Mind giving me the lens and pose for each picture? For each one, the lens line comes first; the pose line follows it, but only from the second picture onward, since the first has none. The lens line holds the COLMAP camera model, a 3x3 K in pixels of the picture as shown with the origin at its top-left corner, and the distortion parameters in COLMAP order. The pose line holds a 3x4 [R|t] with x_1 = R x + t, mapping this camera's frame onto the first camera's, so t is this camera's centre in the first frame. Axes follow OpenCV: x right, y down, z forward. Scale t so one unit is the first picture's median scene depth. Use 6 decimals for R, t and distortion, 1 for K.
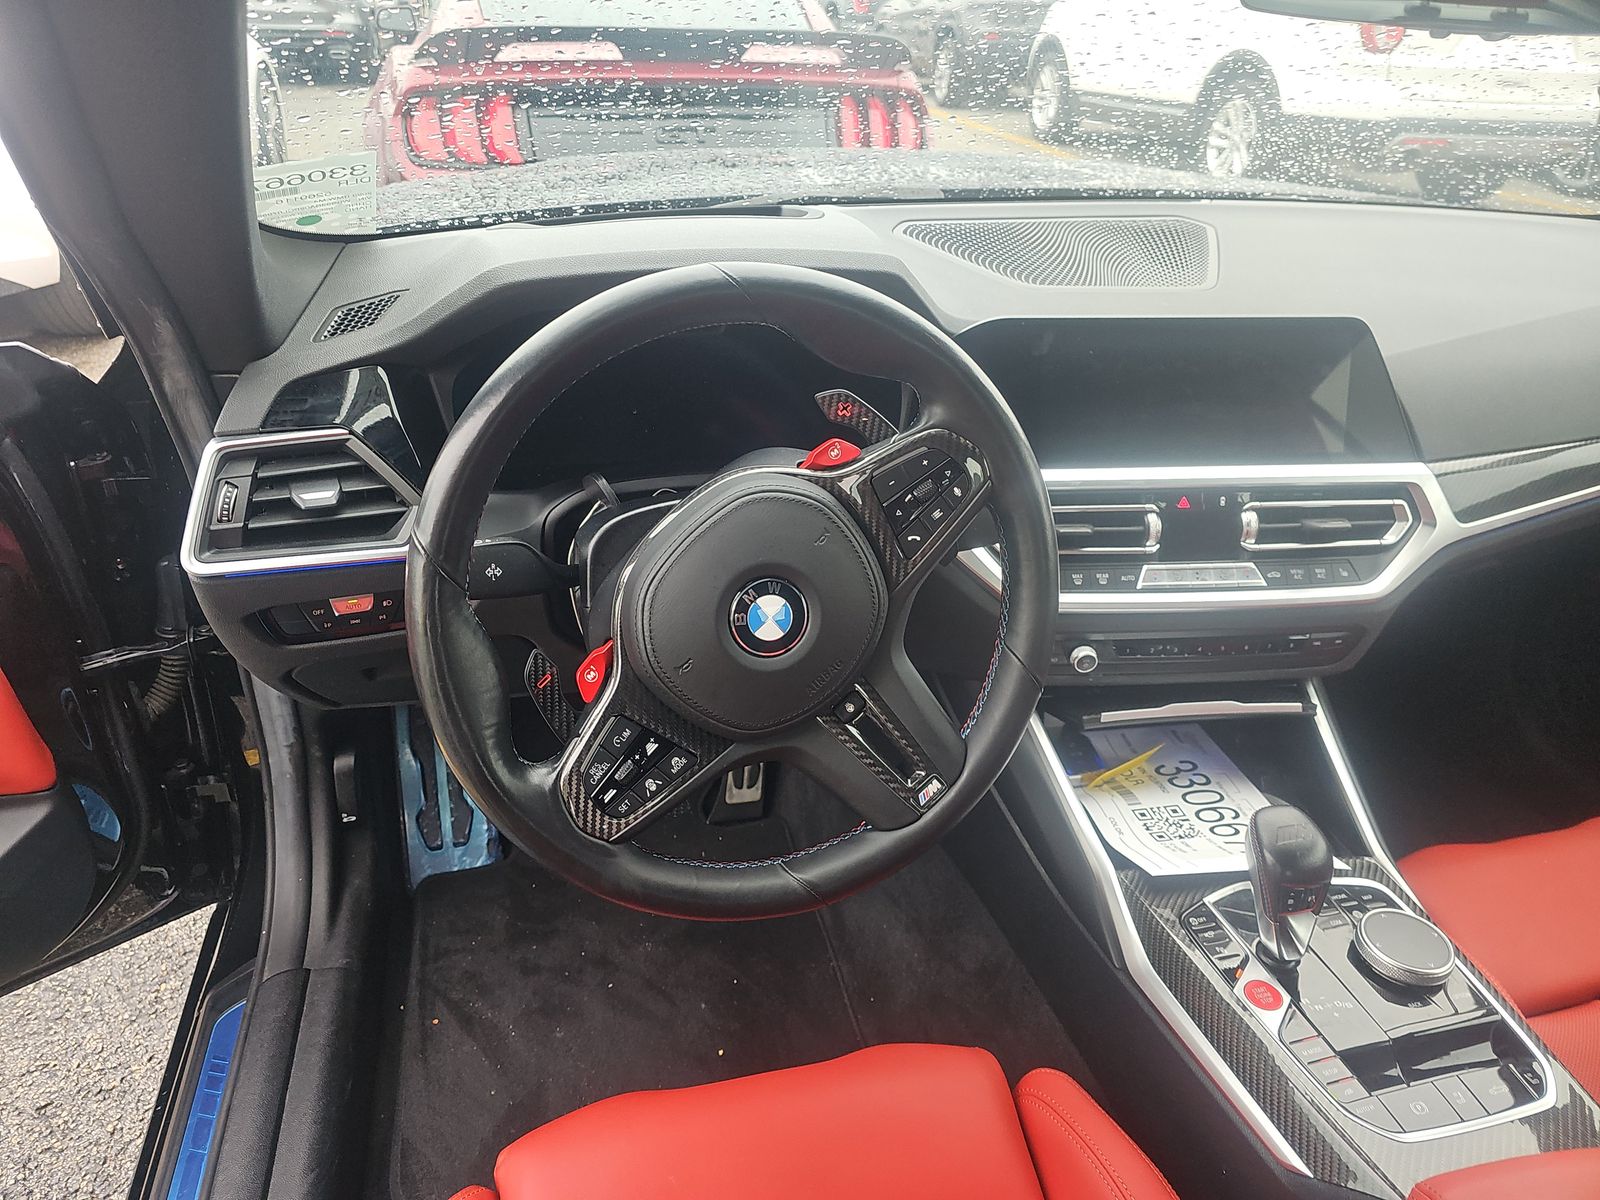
lens RADIAL K [[1049.2, 0, 733.5], [0, 1049.2, 598.7], [0, 0, 1]] dist [0.063240, -0.072779]
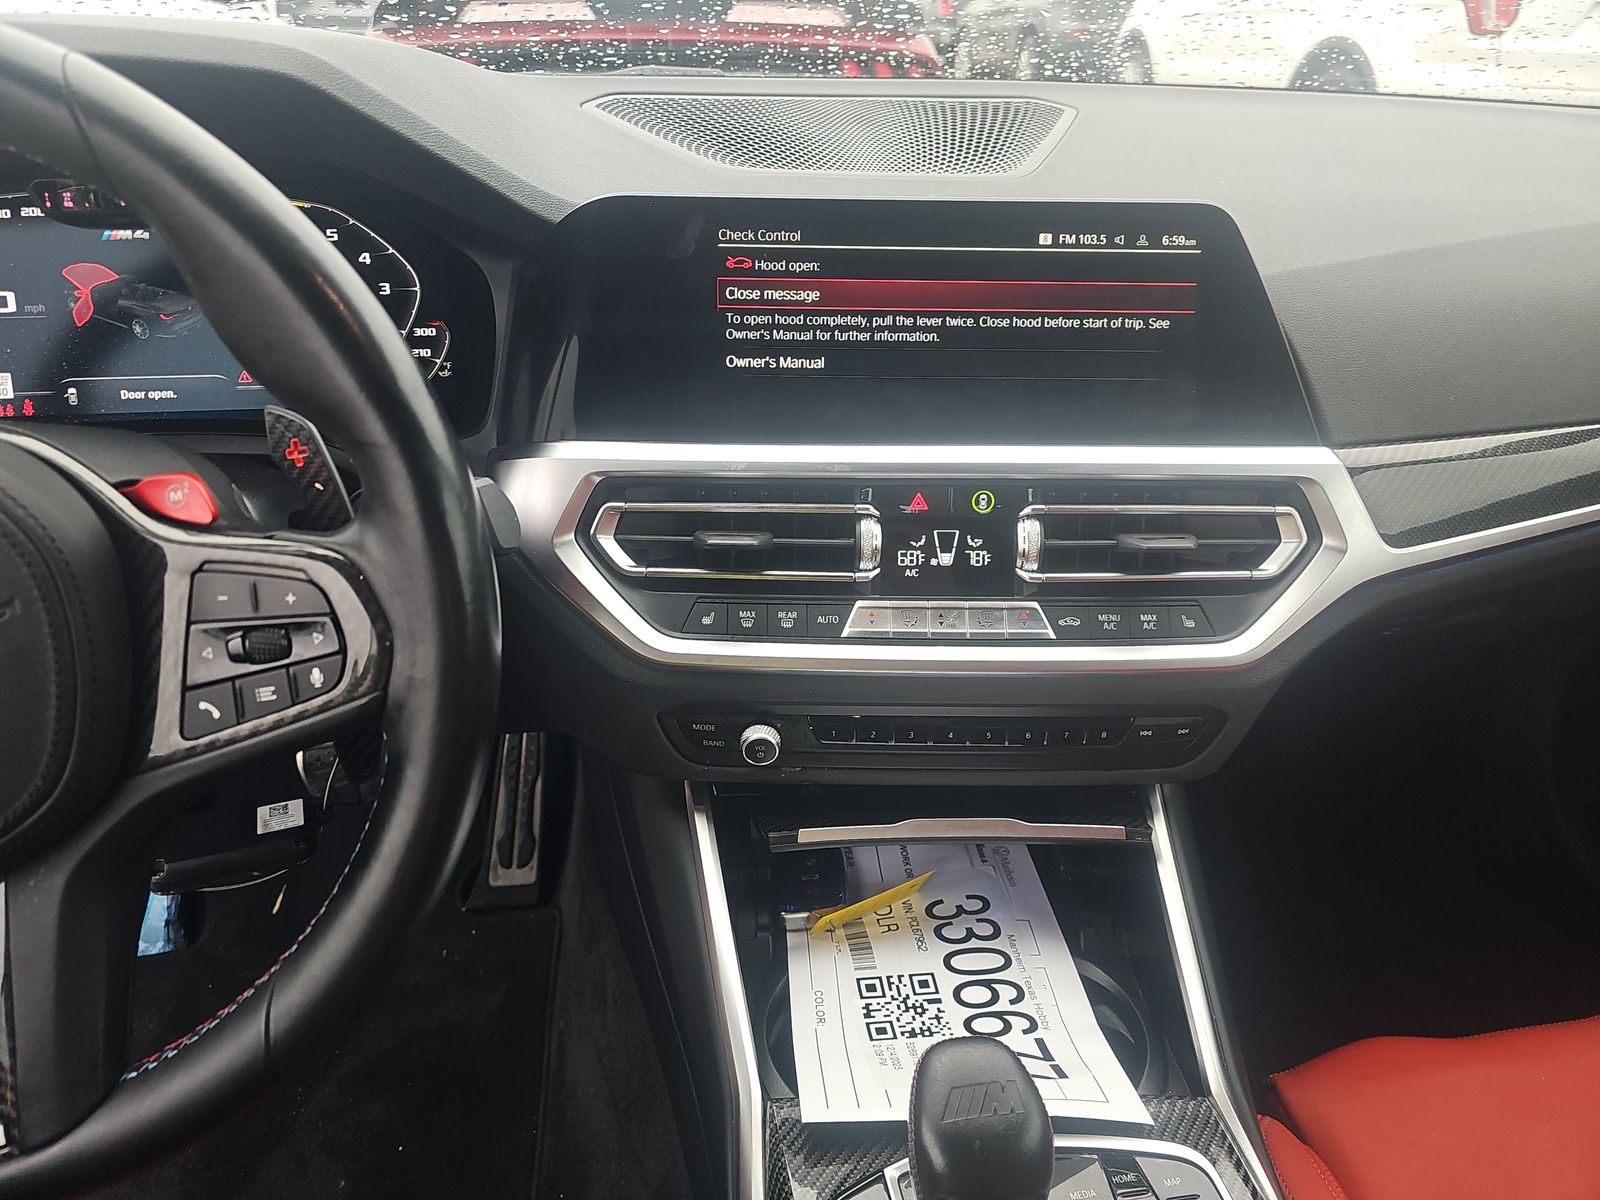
lens RADIAL K [[1049.2, 0, 733.5], [0, 1049.2, 598.7], [0, 0, 1]] dist [0.063240, -0.072779]
pose [[0.996122, 0.029598, -0.082855, 0.360291], [-0.030689, 0.999458, -0.011922, -0.022355], [0.082458, 0.014418, 0.996490, 0.361212]]
